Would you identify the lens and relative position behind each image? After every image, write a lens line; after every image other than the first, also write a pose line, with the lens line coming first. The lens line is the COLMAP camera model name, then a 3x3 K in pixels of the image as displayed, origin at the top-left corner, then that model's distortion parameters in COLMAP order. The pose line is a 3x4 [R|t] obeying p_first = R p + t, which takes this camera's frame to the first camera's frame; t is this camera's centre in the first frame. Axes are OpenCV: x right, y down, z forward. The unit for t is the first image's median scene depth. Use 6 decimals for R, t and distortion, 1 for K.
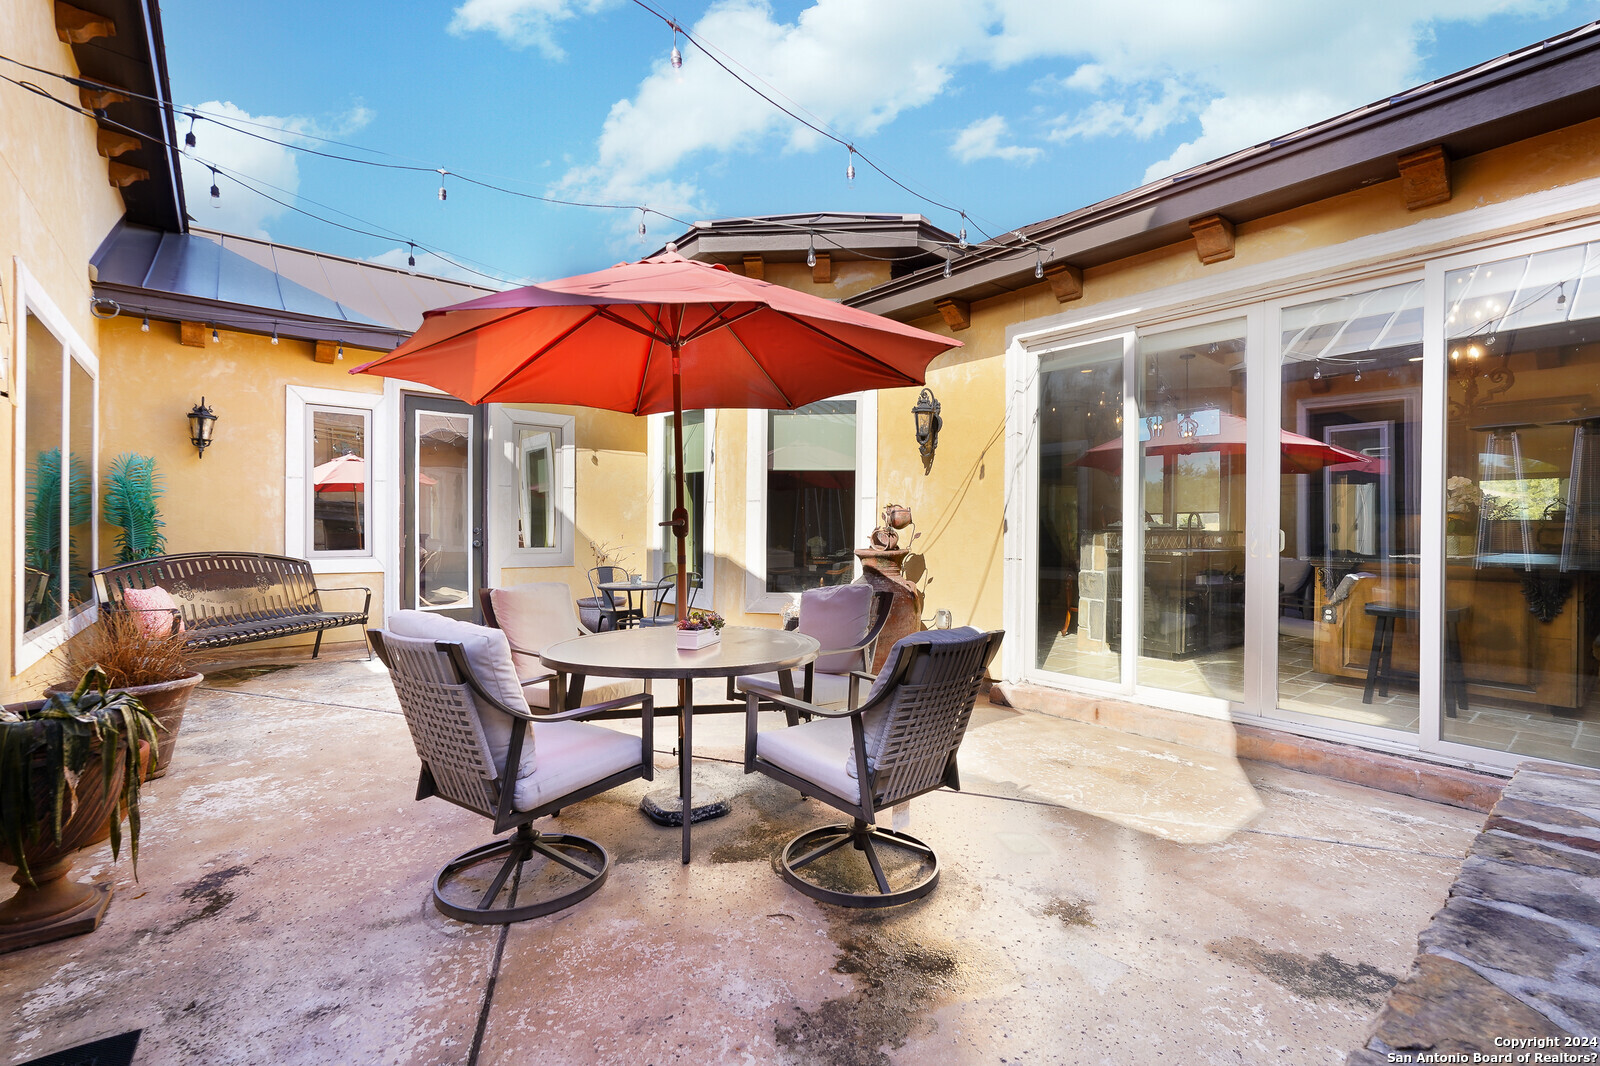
lens RADIAL K [[698.0, 0, 803.3], [0, 698.0, 521.4], [0, 0, 1]] dist [0.000872, 0.000074]
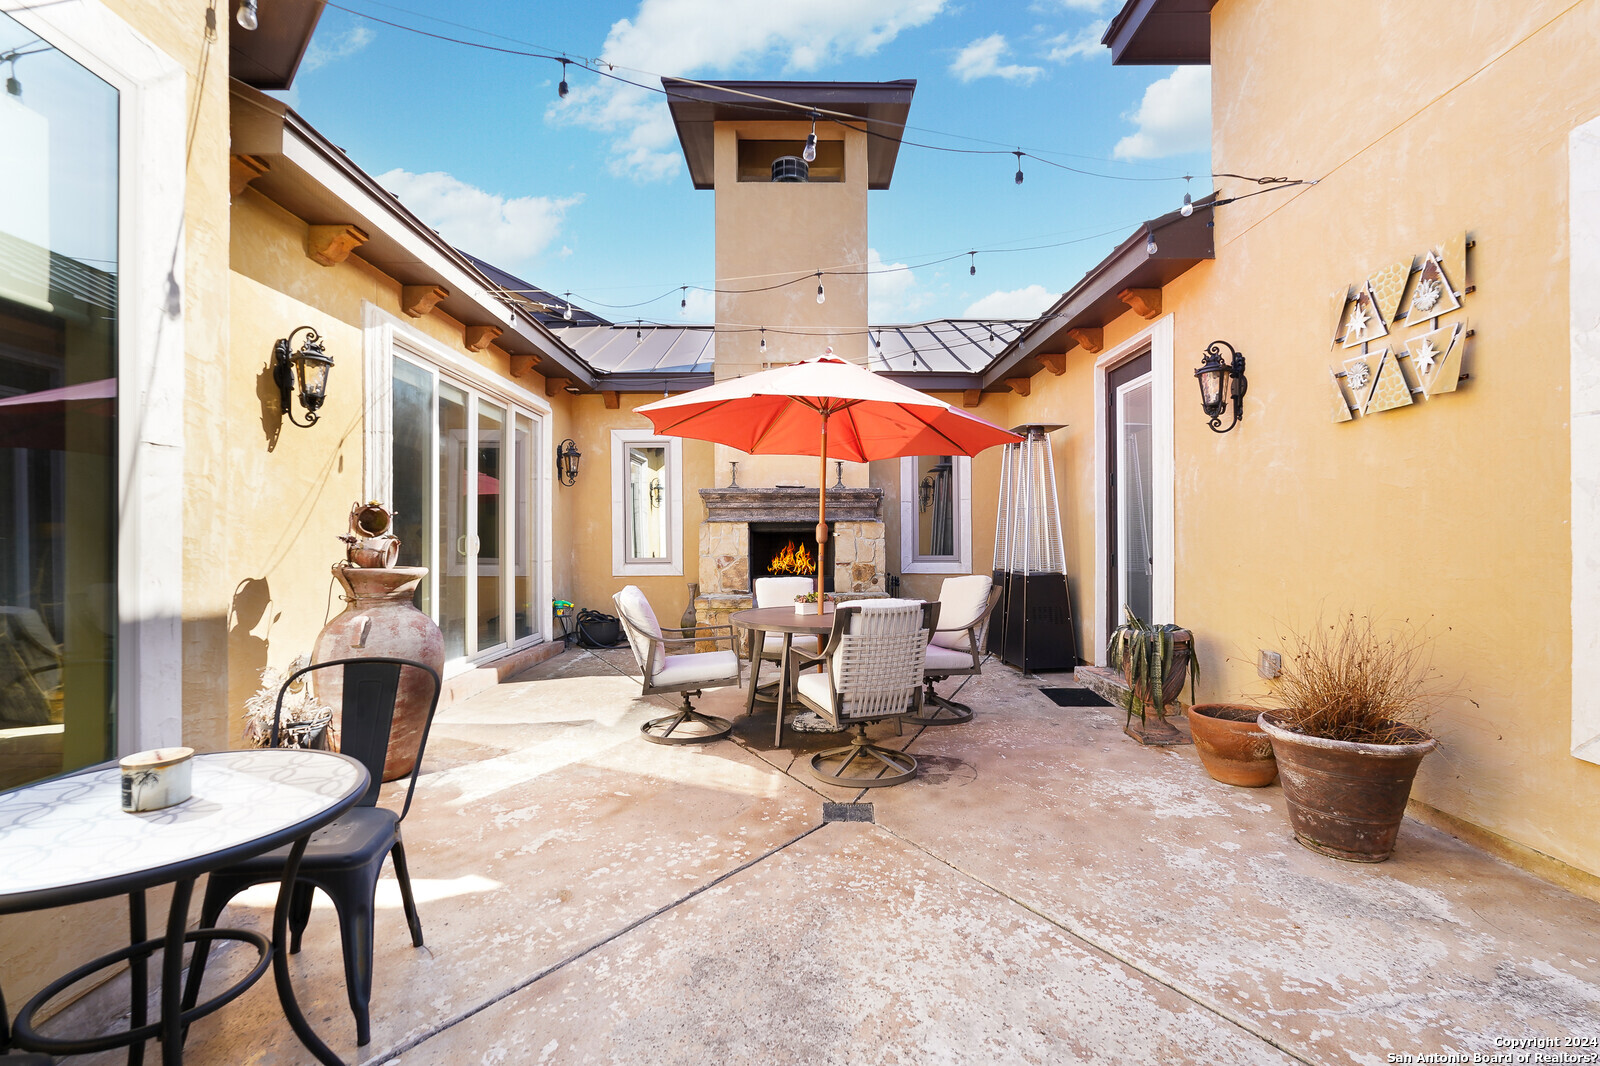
lens RADIAL K [[720.1, 0, 797.4], [0, 720.1, 535.4], [0, 0, 1]] dist [-0.001747, 0.000356]
pose [[-0.785047, 0.000284, 0.619436, -0.975190], [0.000008, 1.000000, -0.000449, 0.014144], [-0.619436, -0.000347, -0.785047, 2.002641]]
